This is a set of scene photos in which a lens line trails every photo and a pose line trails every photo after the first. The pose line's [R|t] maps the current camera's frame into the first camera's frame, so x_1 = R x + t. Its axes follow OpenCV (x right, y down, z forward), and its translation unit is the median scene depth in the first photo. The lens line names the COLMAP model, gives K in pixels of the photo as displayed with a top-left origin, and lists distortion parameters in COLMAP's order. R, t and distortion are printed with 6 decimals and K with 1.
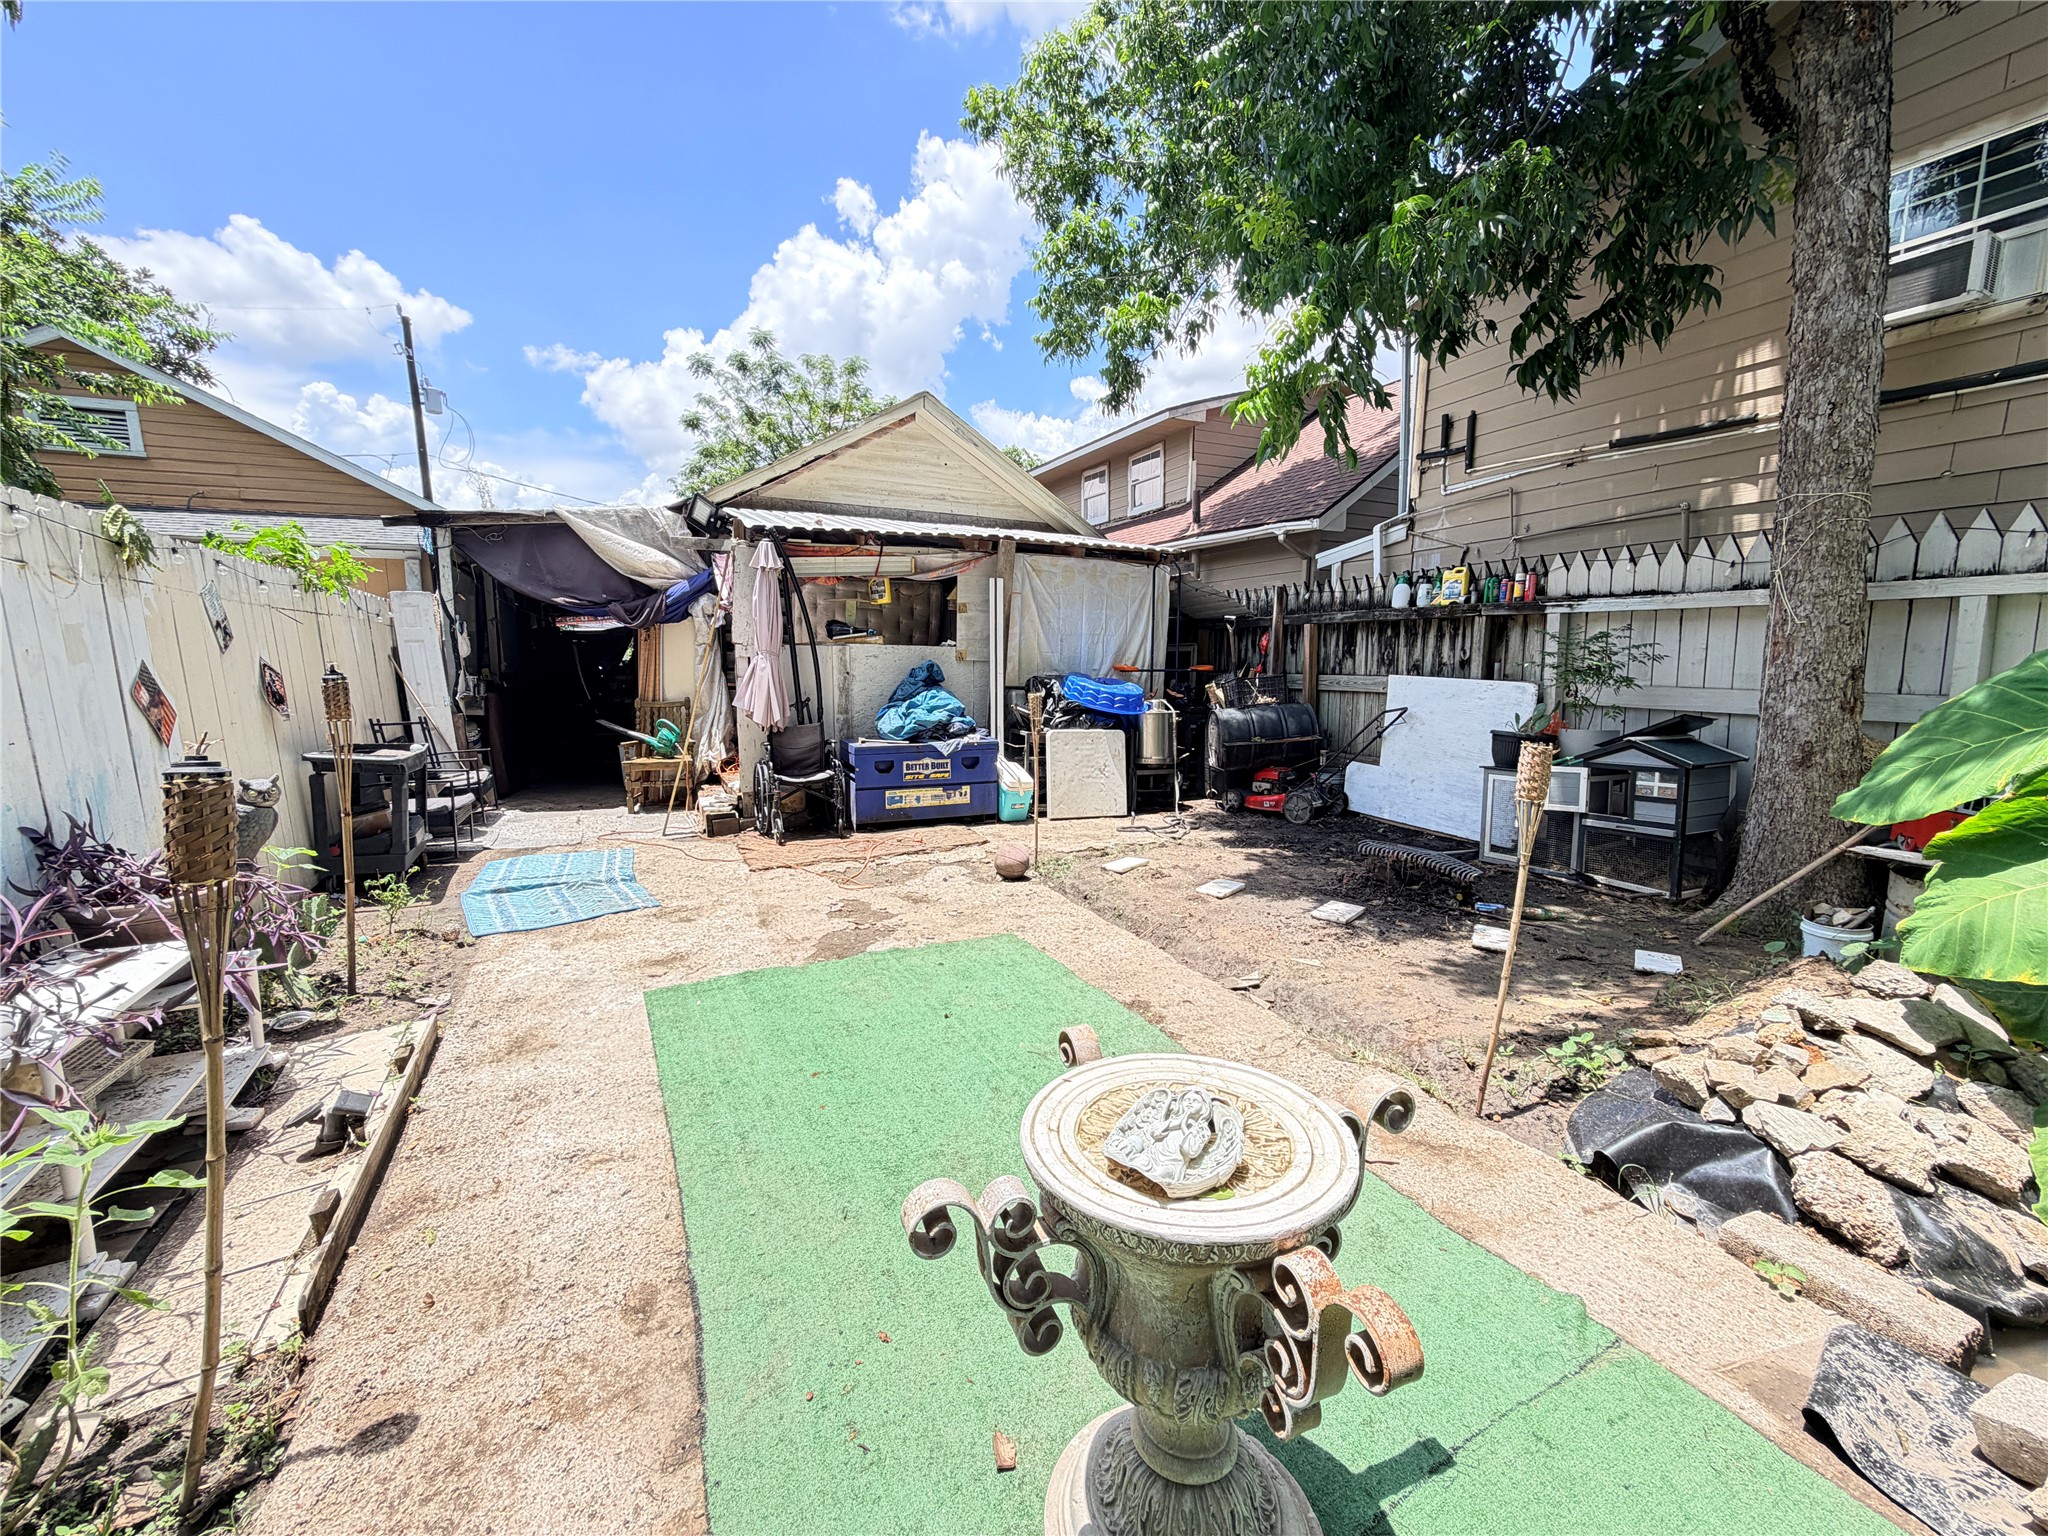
lens RADIAL K [[809.7, 0, 1024.0], [0, 809.7, 768.0], [0, 0, 1]] dist [-0.002234, -0.000295]
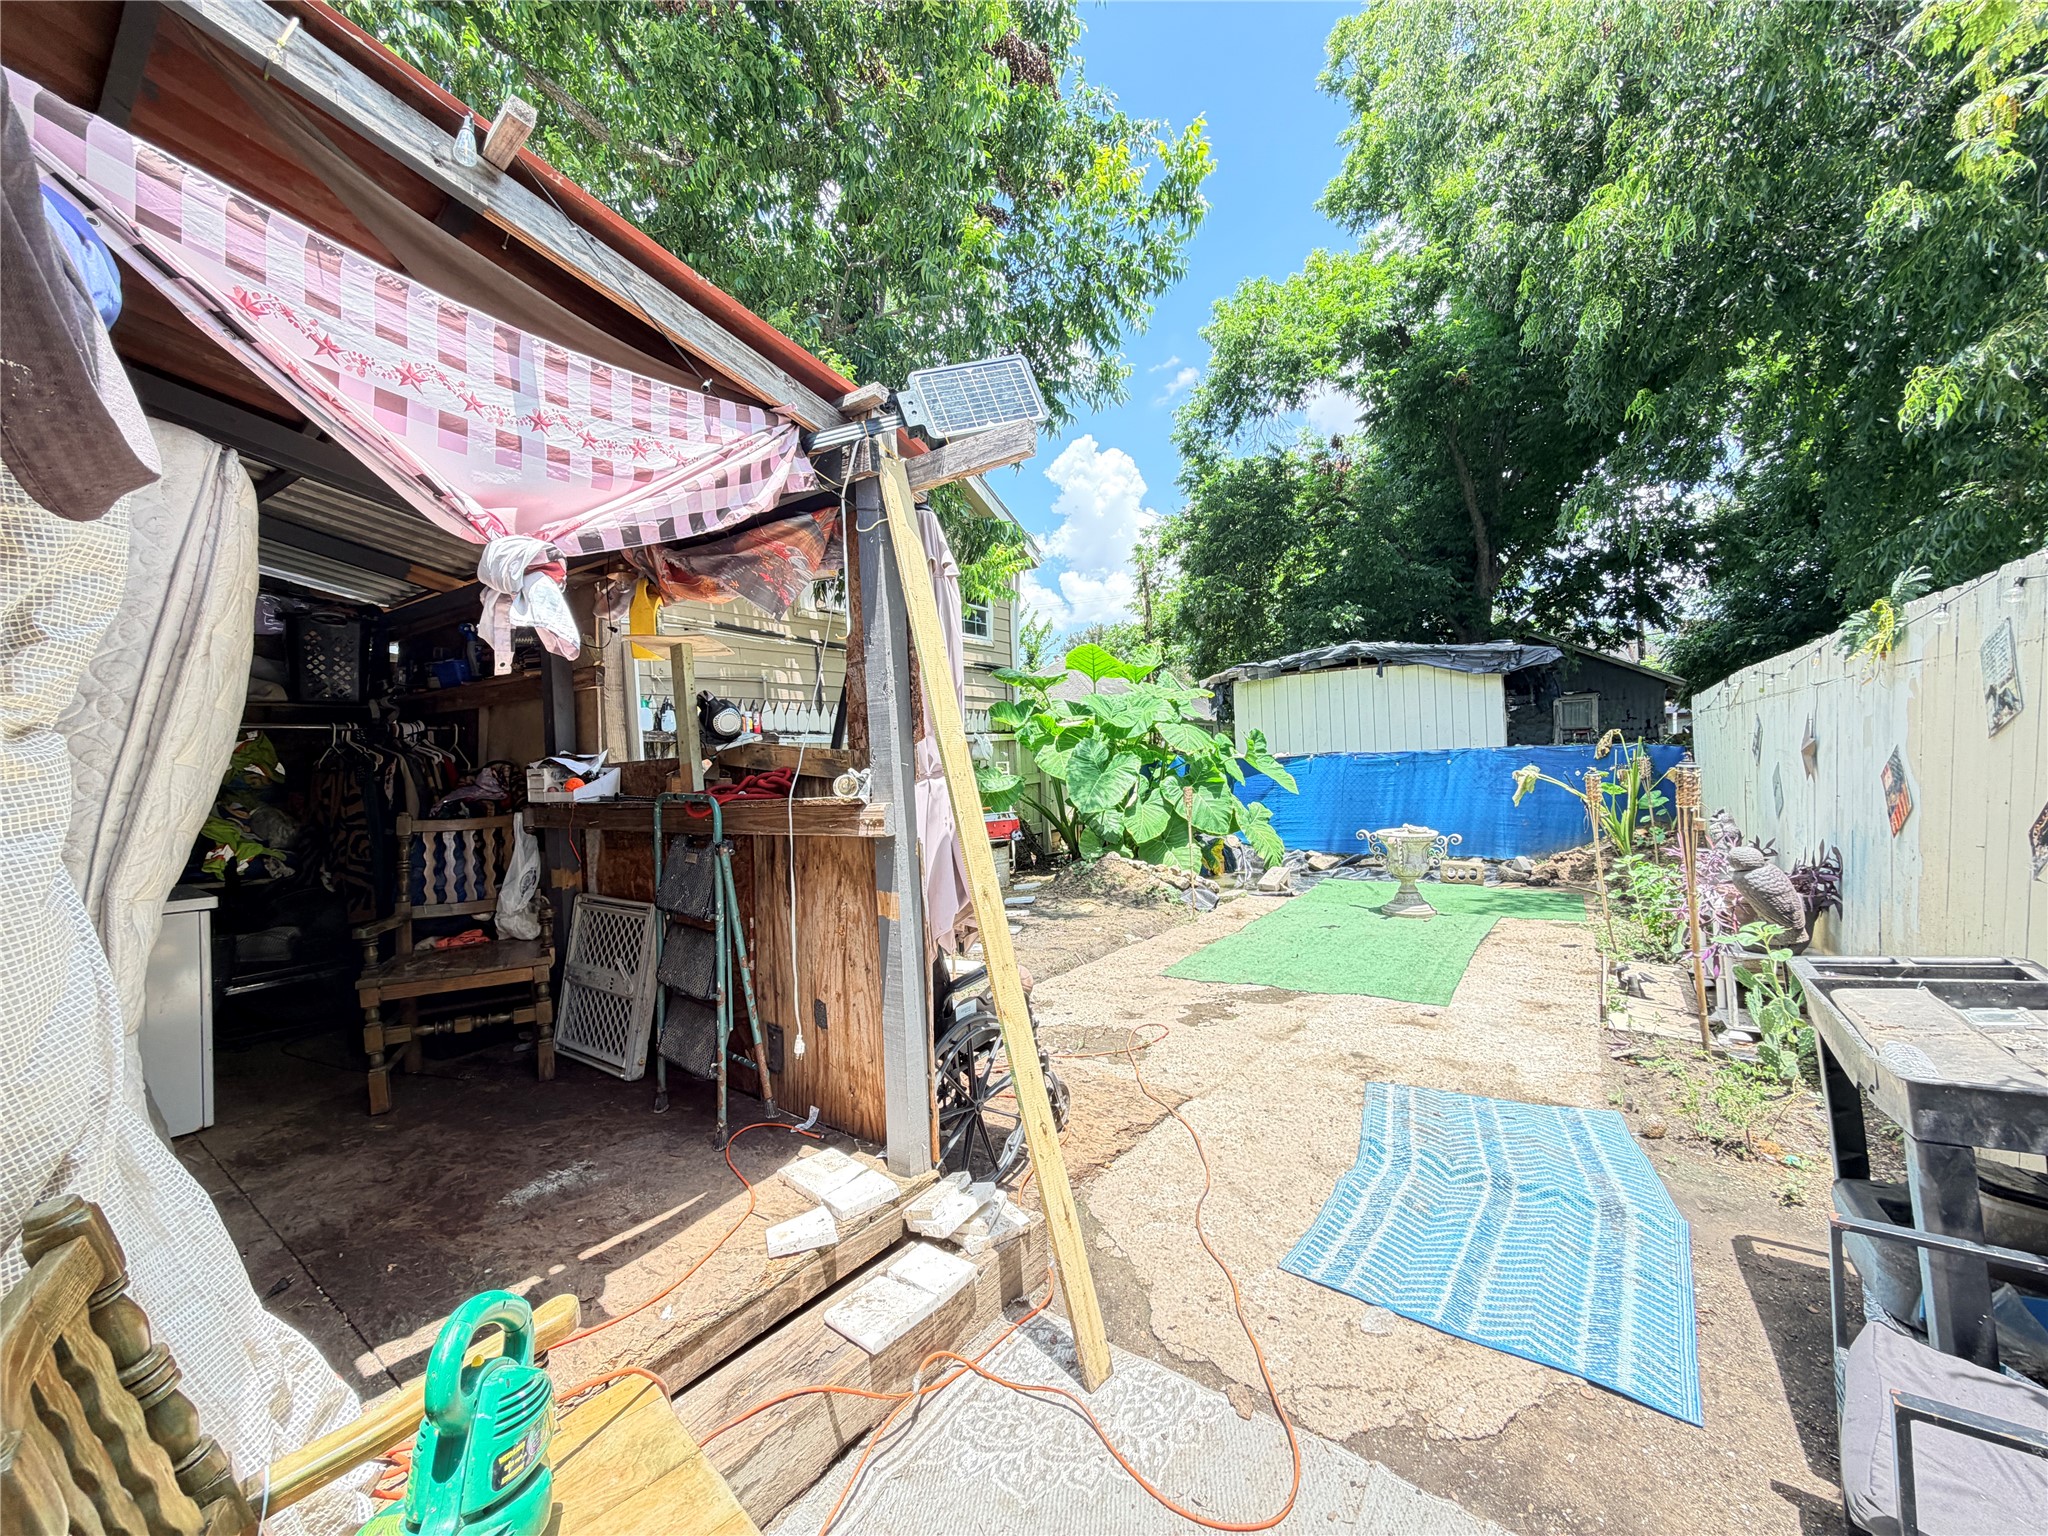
lens RADIAL K [[816.8, 0, 1014.2], [0, 816.8, 758.7], [0, 0, 1]] dist [-0.001244, 0.000040]
pose [[-0.456596, 0.016866, 0.889514, -0.608669], [0.156022, 0.985844, 0.061395, -0.141430], [-0.875887, 0.166816, -0.452764, 0.980559]]
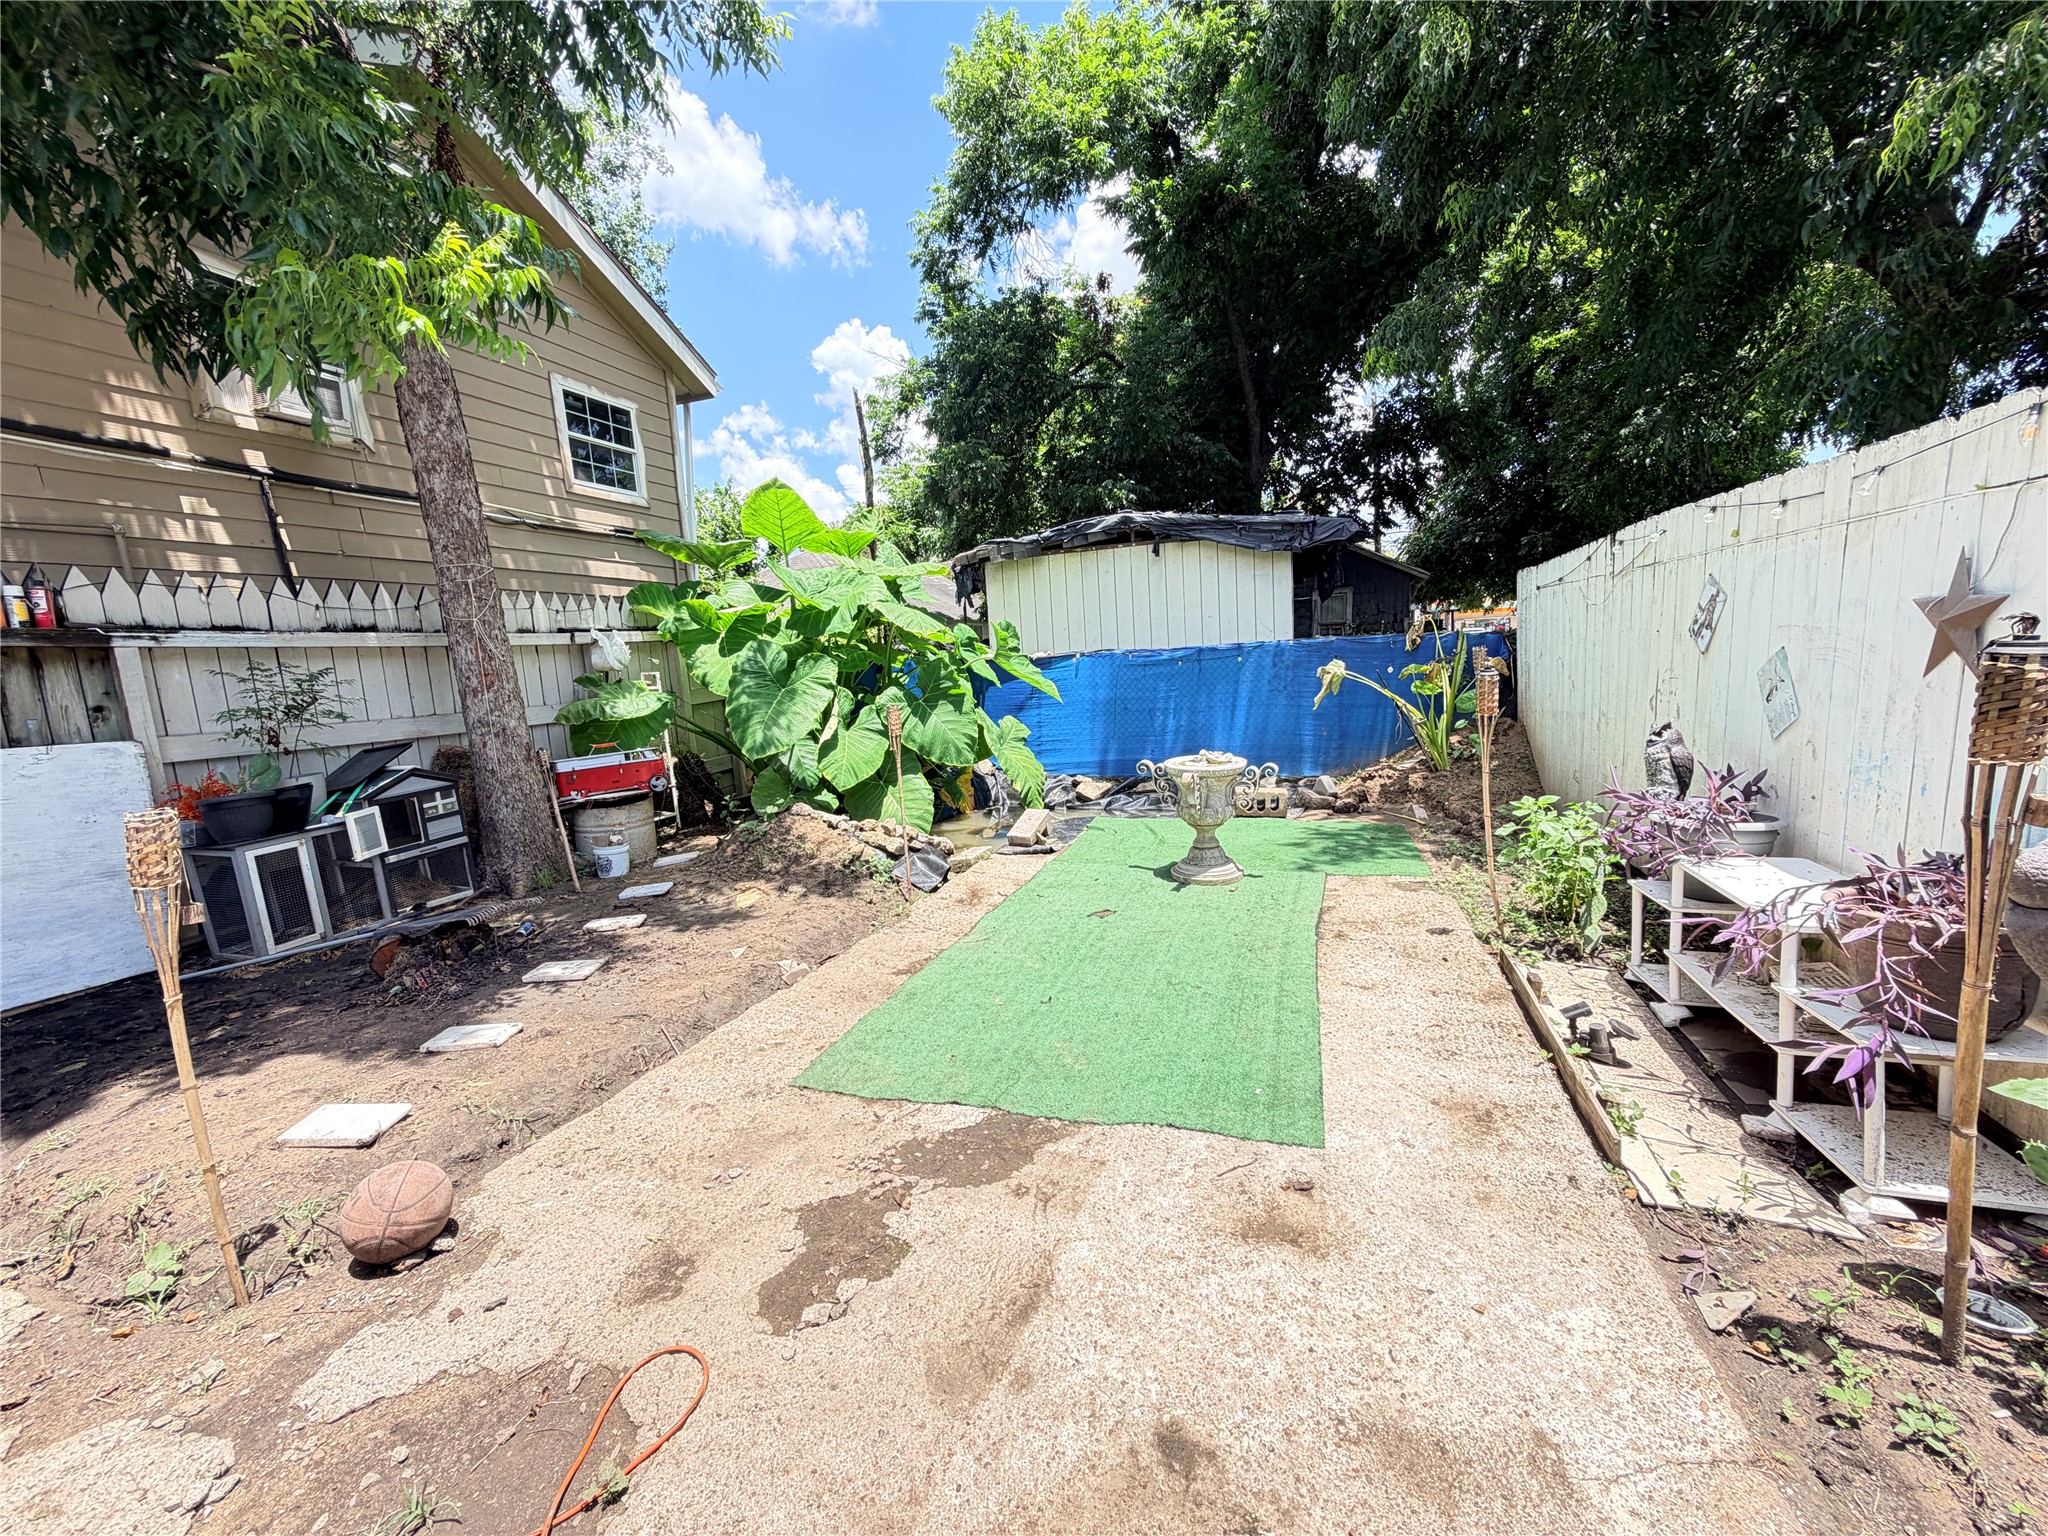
lens RADIAL K [[809.7, 0, 1024.0], [0, 809.7, 768.0], [0, 0, 1]] dist [-0.002234, -0.000295]
pose [[-0.680727, -0.063325, 0.729795, -0.349237], [0.155728, 0.960974, 0.228642, -0.094673], [-0.715793, 0.269292, -0.644300, 0.692027]]
